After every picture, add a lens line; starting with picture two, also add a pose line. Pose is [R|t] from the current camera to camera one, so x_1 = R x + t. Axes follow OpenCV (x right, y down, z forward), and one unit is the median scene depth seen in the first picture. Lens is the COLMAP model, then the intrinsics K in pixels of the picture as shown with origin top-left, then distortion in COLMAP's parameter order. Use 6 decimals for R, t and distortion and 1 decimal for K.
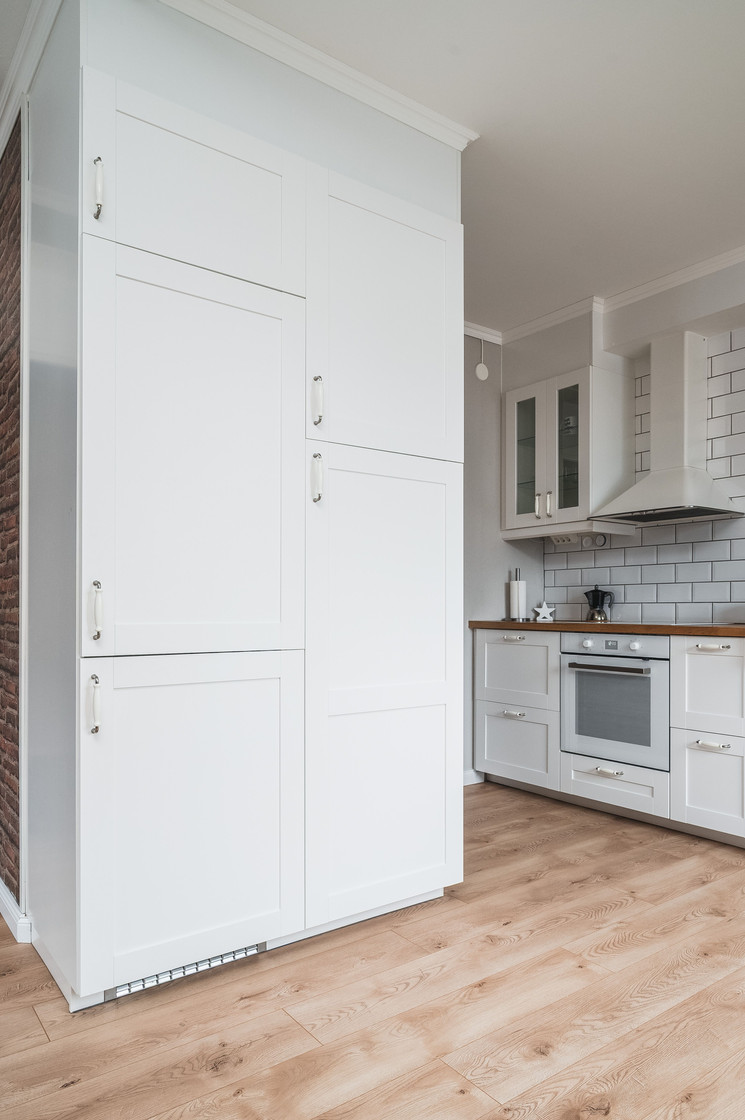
lens RADIAL K [[733.9, 0, 400.2], [0, 733.9, 607.1], [0, 0, 1]] dist [0.000549, 0.000980]
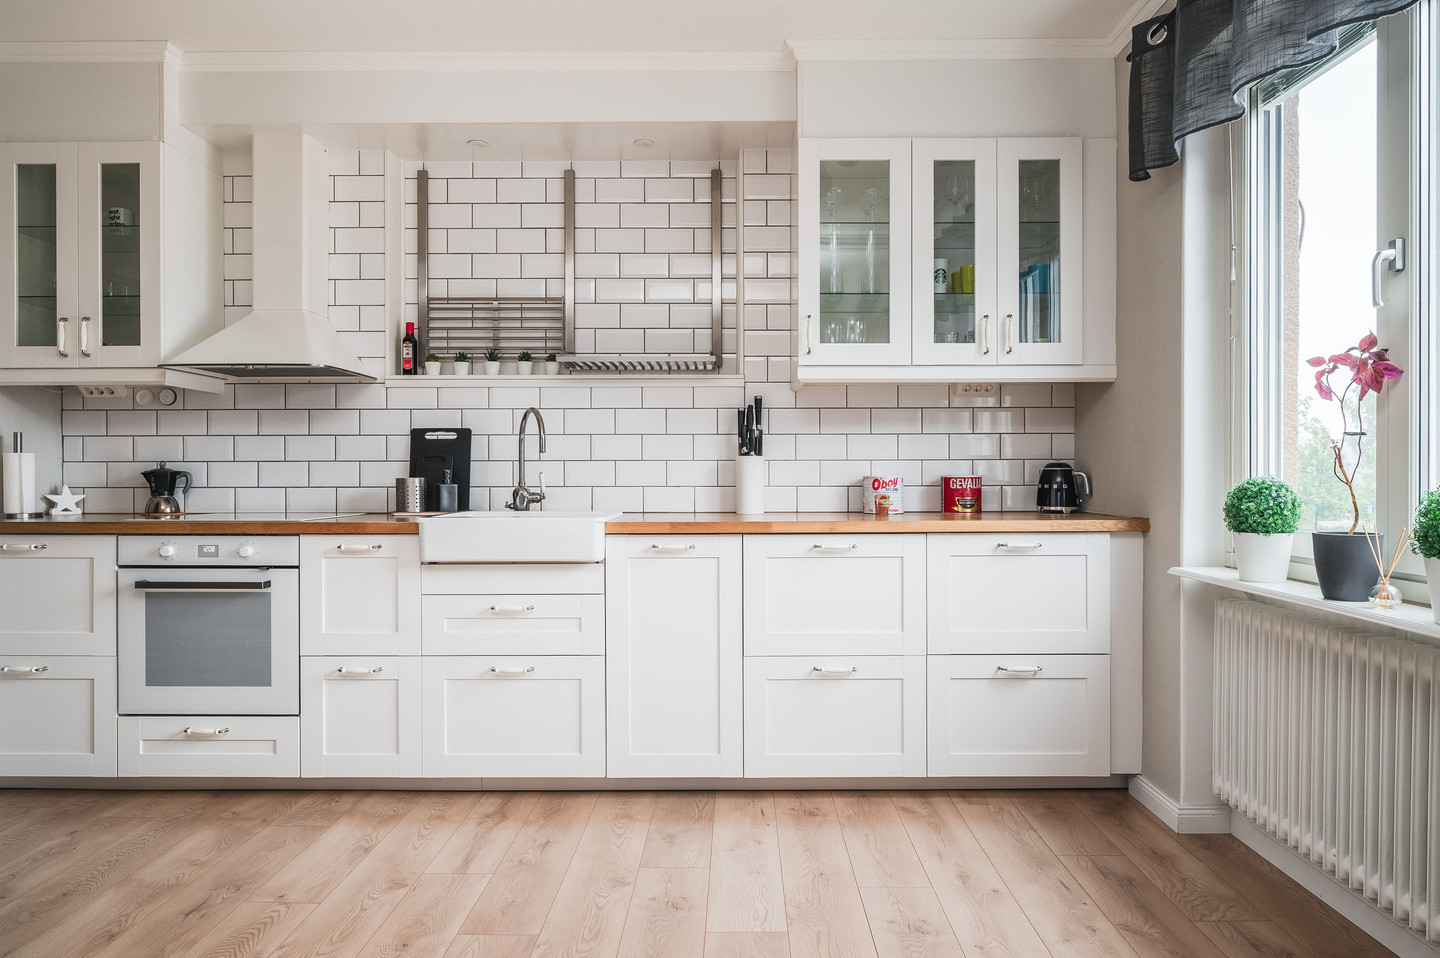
lens RADIAL K [[891.7, 0, 724.1], [0, 891.7, 480.1], [0, 0, 1]] dist [-0.007001, 0.000086]
pose [[0.617468, -0.006377, 0.786570, -0.071273], [0.000019, 0.999967, 0.008093, -0.021724], [-0.786596, -0.004982, 0.617448, 0.079422]]
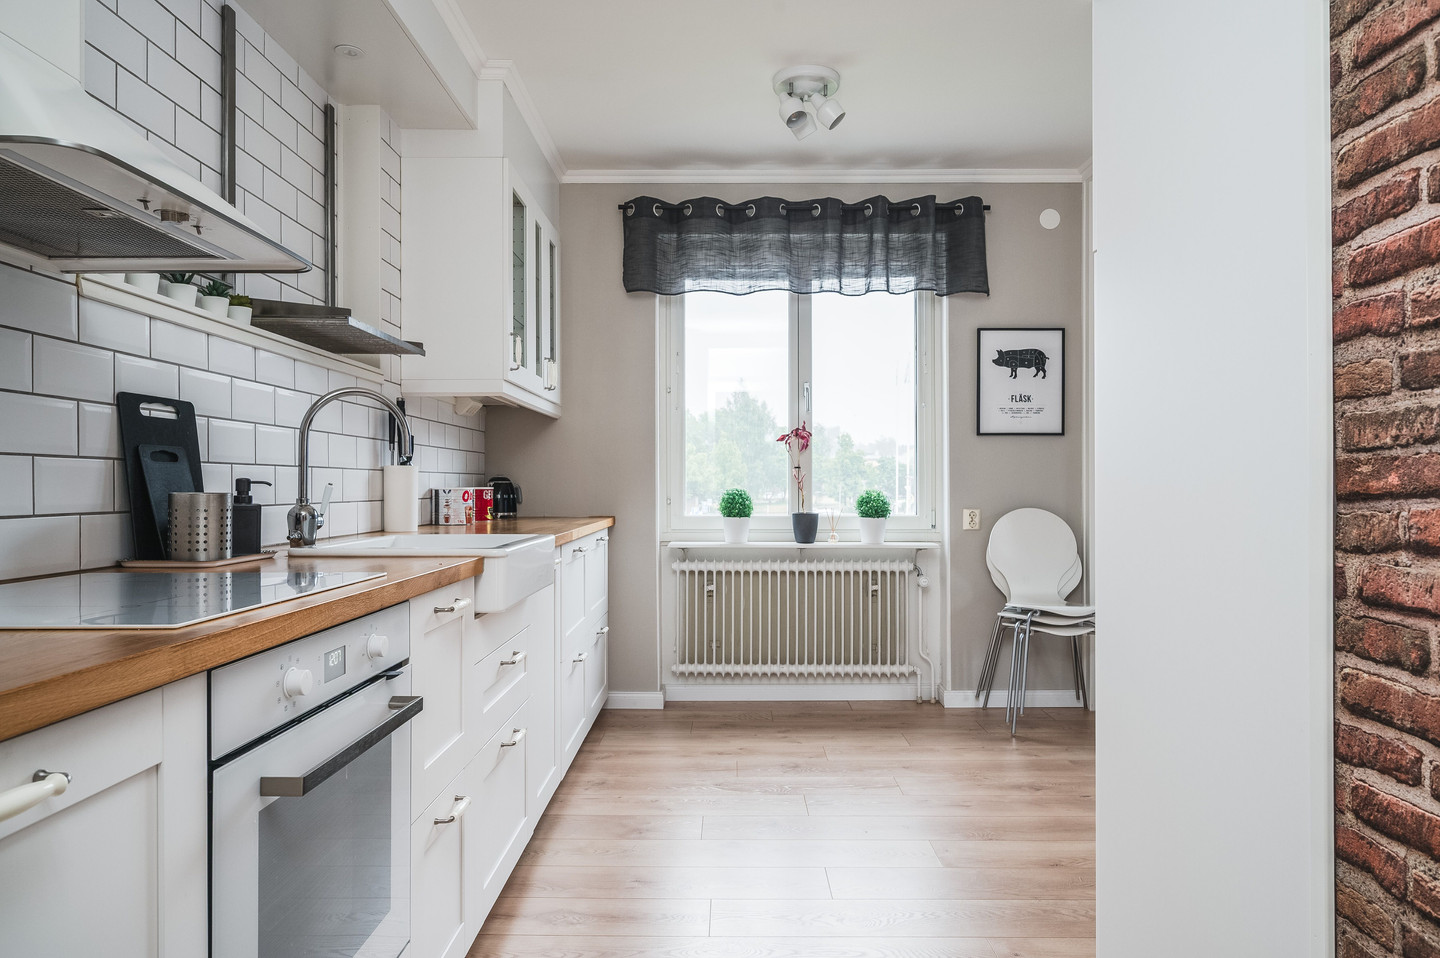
lens RADIAL K [[880.1, 0, 731.1], [0, 880.1, 482.3], [0, 0, 1]] dist [-0.001174, -0.000281]
pose [[-0.793346, 0.003164, 0.608763, -0.052419], [0.000024, 0.999987, -0.005167, -0.020068], [-0.608771, -0.004084, -0.793336, 1.100376]]
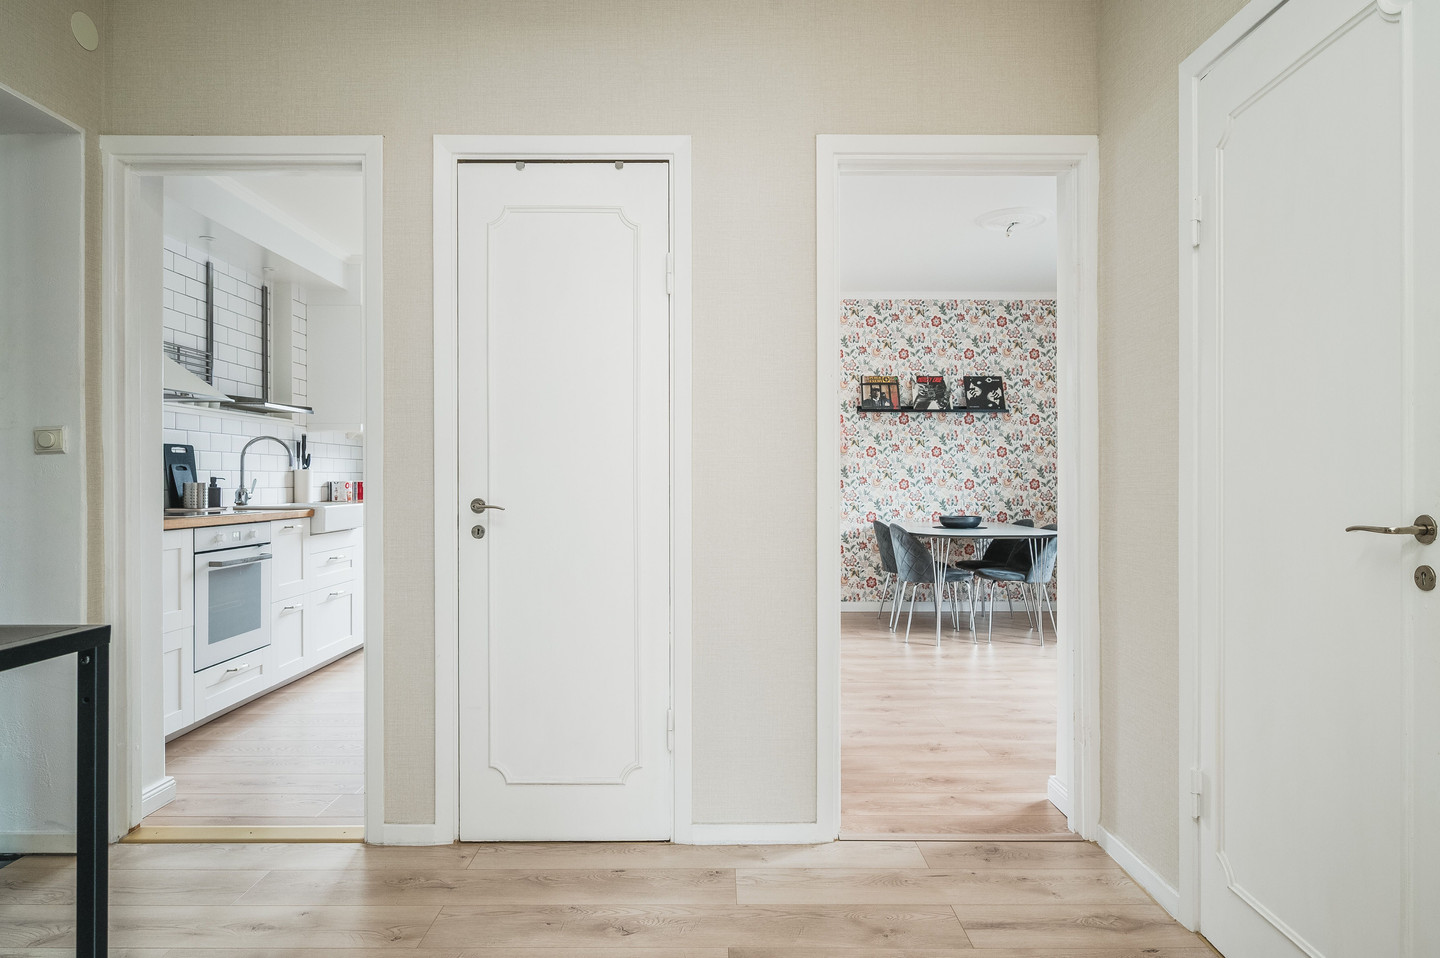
lens RADIAL K [[828.4, 0, 720.0], [0, 828.4, 479.0], [0, 0, 1]] dist [-0.001927, -0.001021]
pose [[-0.799080, 0.000326, 0.601225, -0.803851], [-0.001039, 0.999998, -0.001922, -0.020436], [-0.601224, -0.002160, -0.799078, 1.376598]]
